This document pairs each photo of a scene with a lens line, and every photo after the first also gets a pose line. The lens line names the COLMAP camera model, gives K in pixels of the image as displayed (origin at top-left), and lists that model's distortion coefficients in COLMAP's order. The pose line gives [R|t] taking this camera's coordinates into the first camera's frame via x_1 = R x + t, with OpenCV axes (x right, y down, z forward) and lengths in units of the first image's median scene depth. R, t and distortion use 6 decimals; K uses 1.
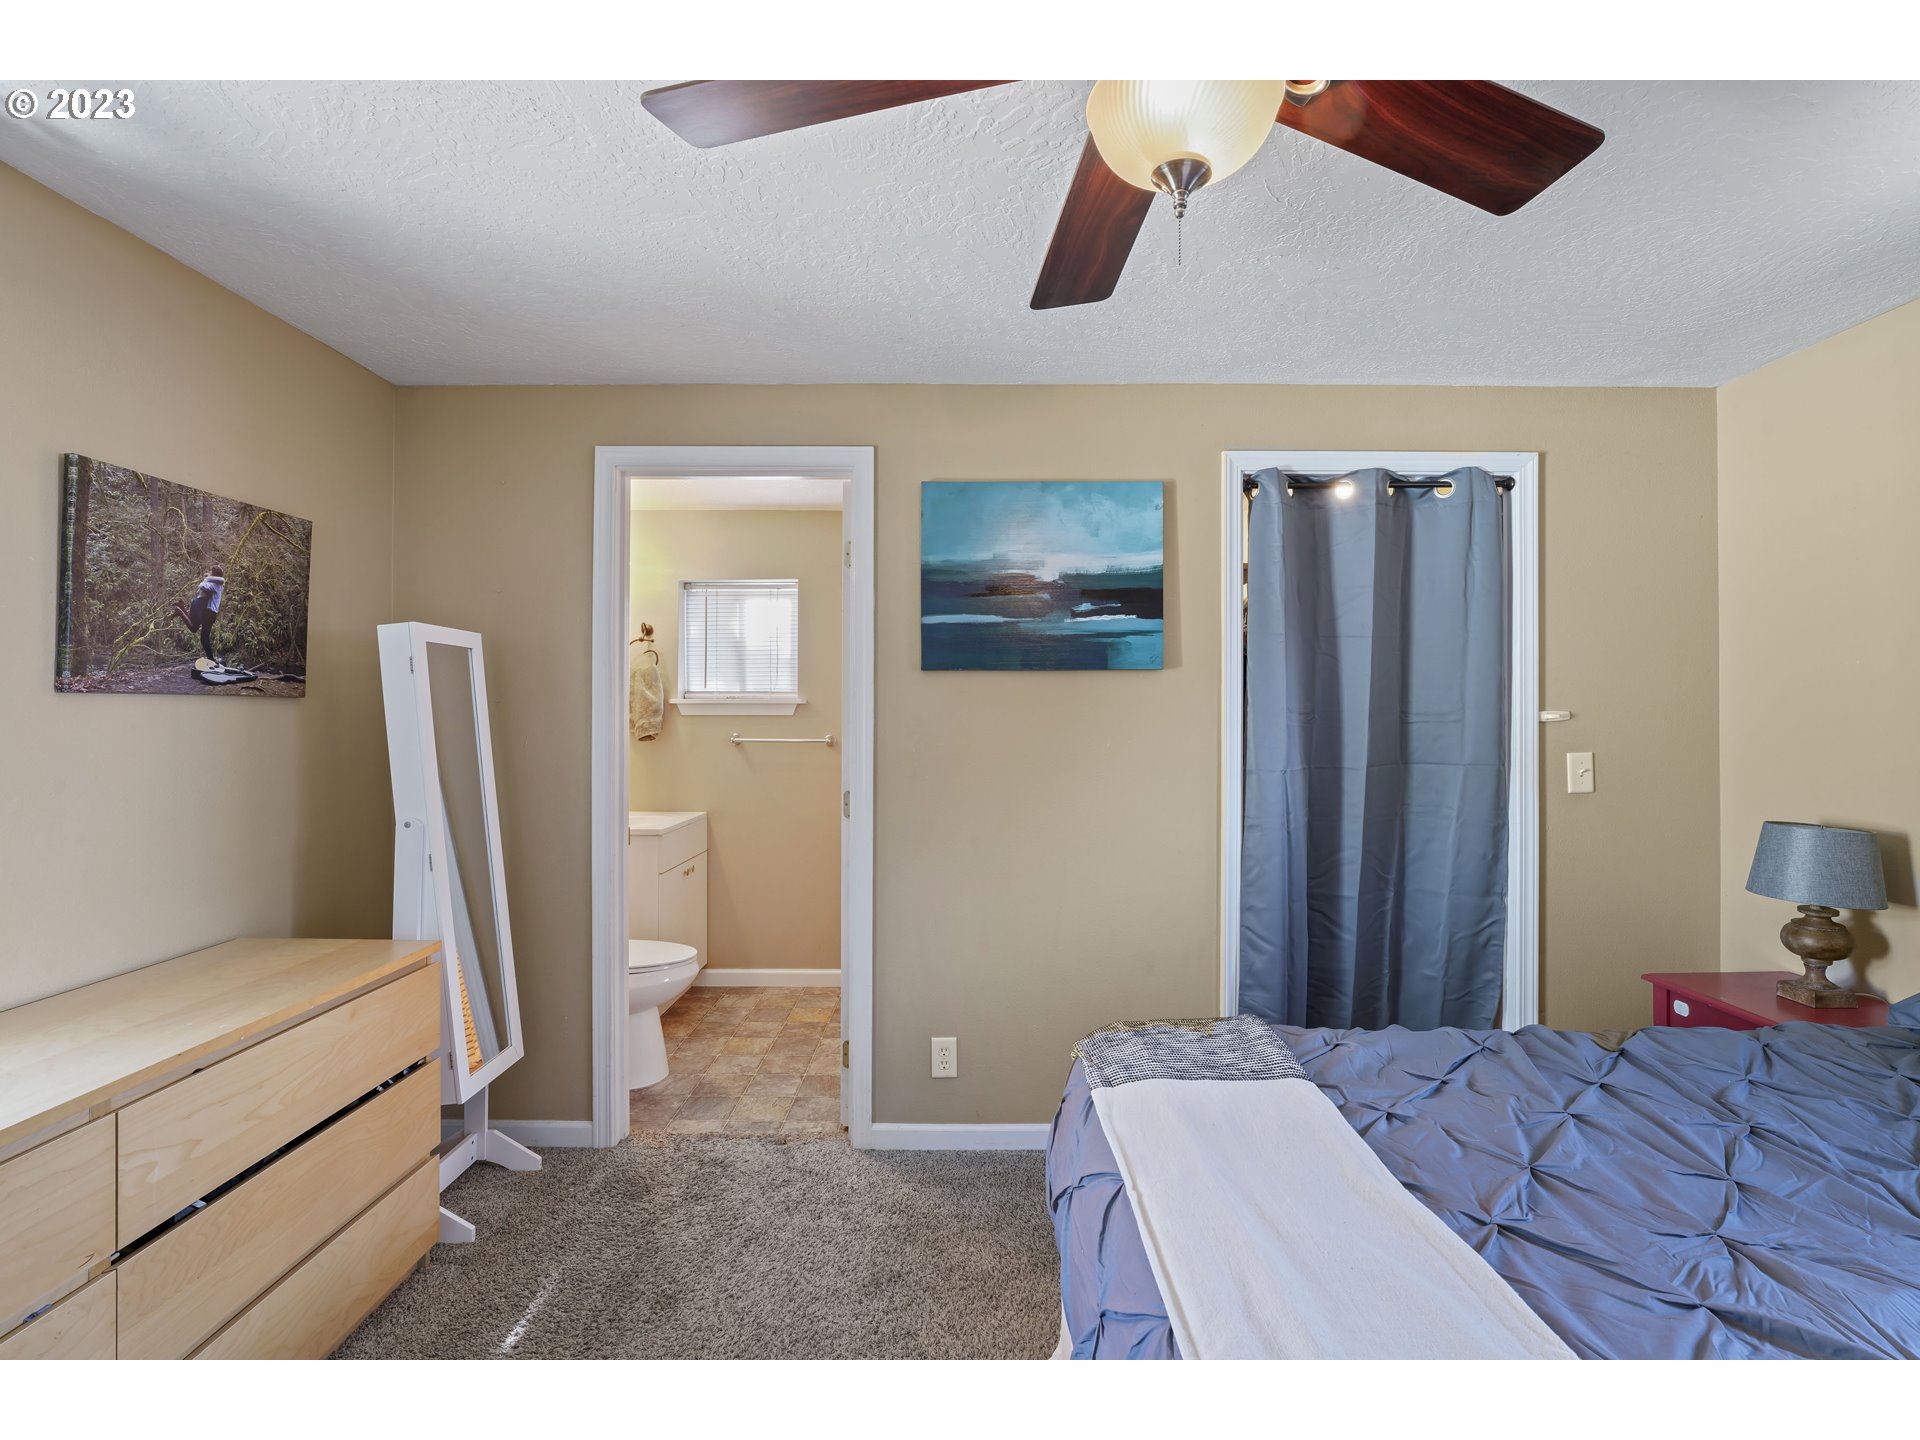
lens RADIAL K [[883.9, 0, 955.8], [0, 883.9, 704.7], [0, 0, 1]] dist [-0.014947, 0.000228]
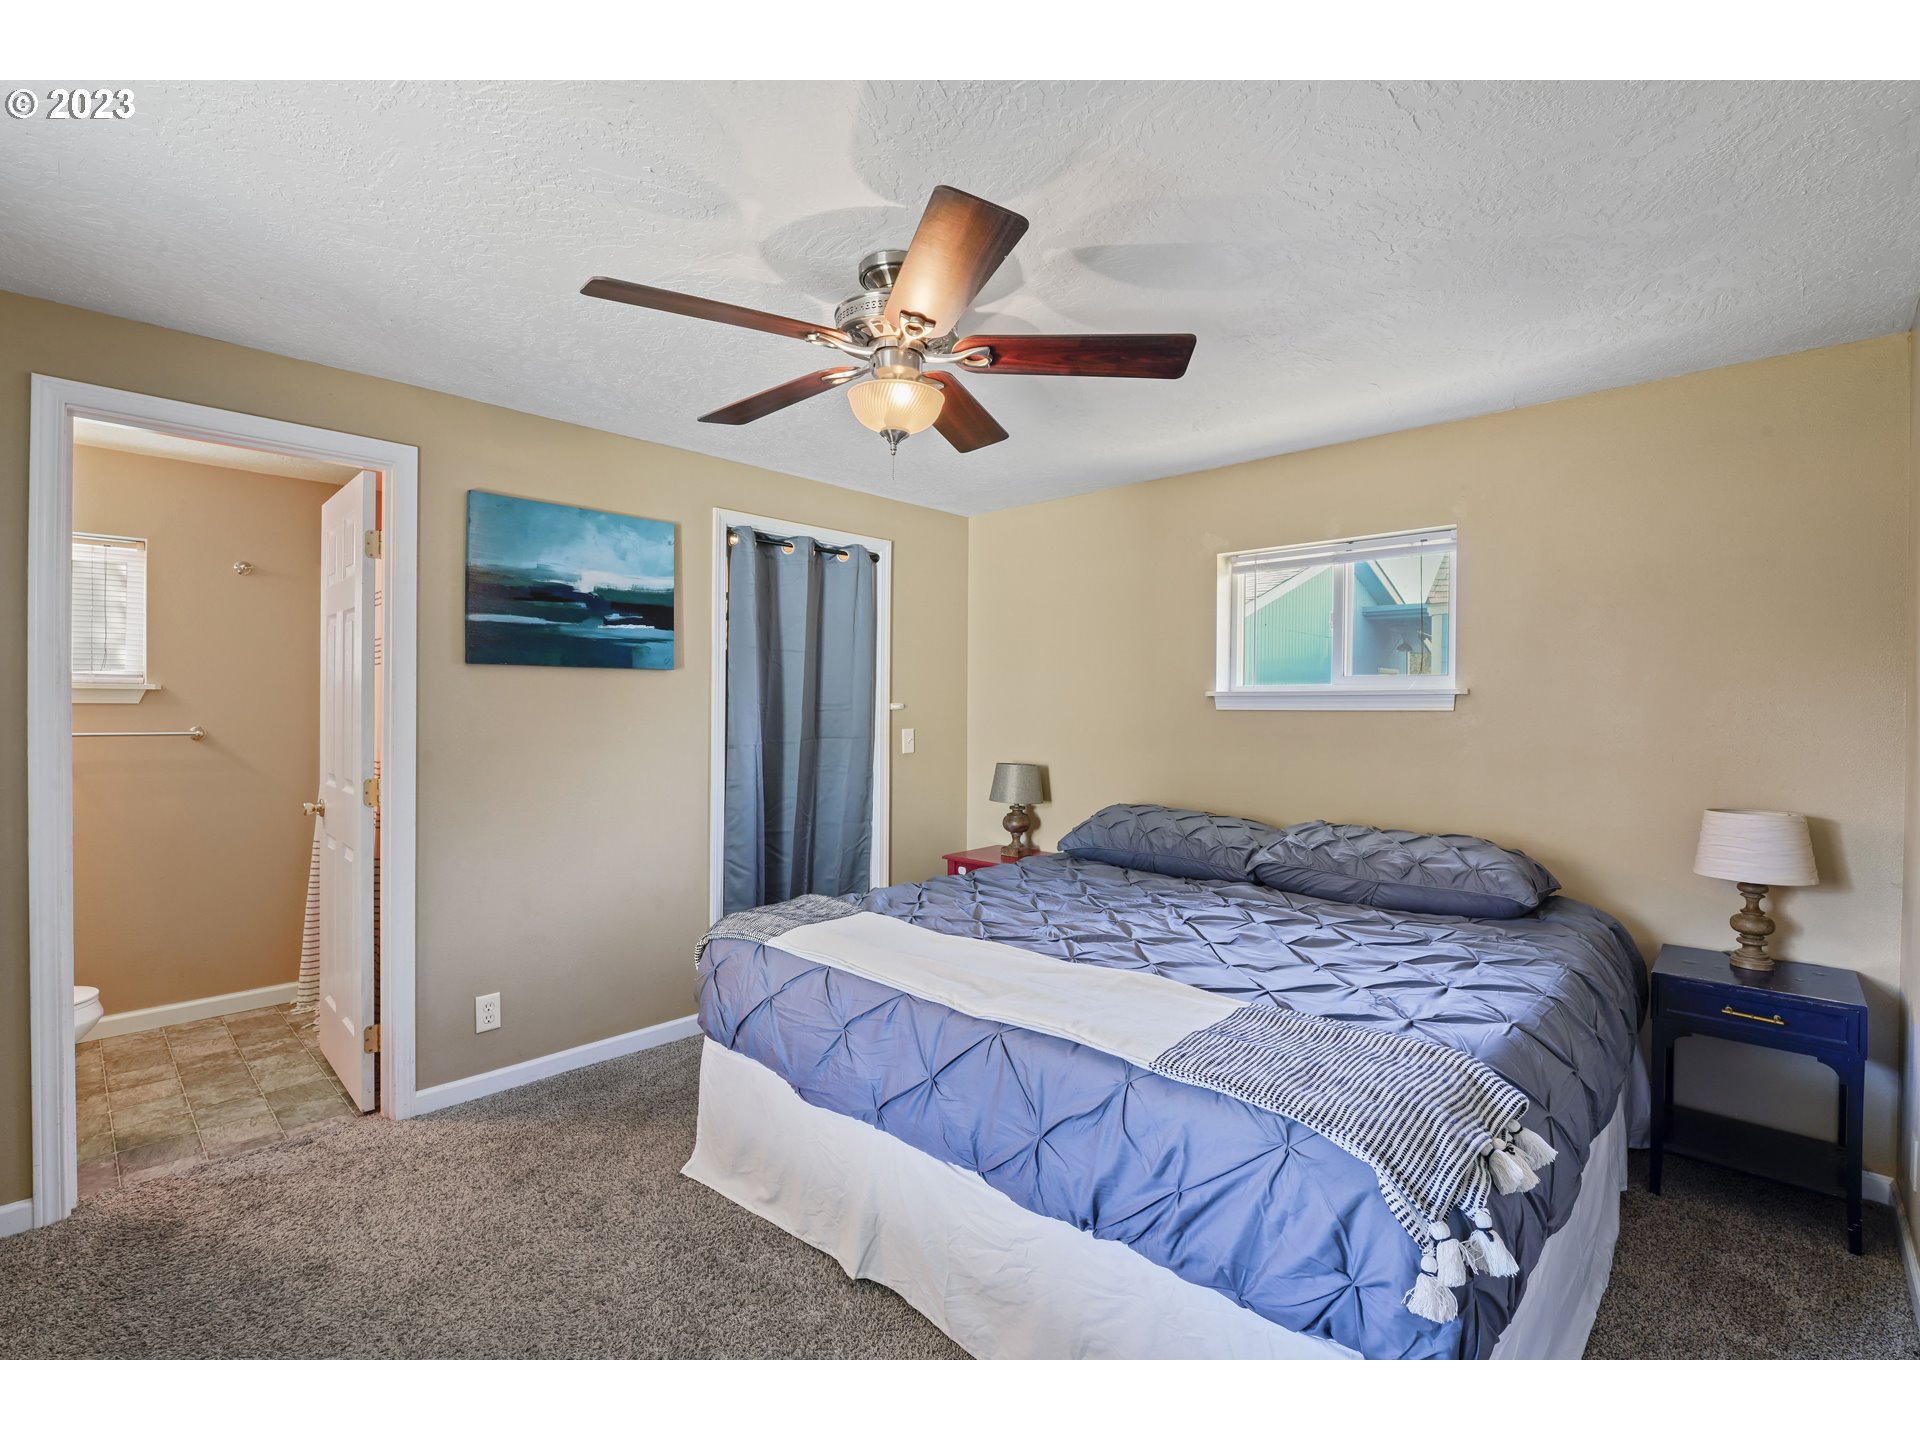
lens RADIAL K [[850.7, 0, 962.0], [0, 850.7, 710.0], [0, 0, 1]] dist [-0.020467, 0.002535]
pose [[0.682635, -0.001827, 0.730757, -0.383391], [-0.010991, 0.999858, 0.012766, -0.001509], [-0.730677, -0.016746, 0.682518, -0.156201]]
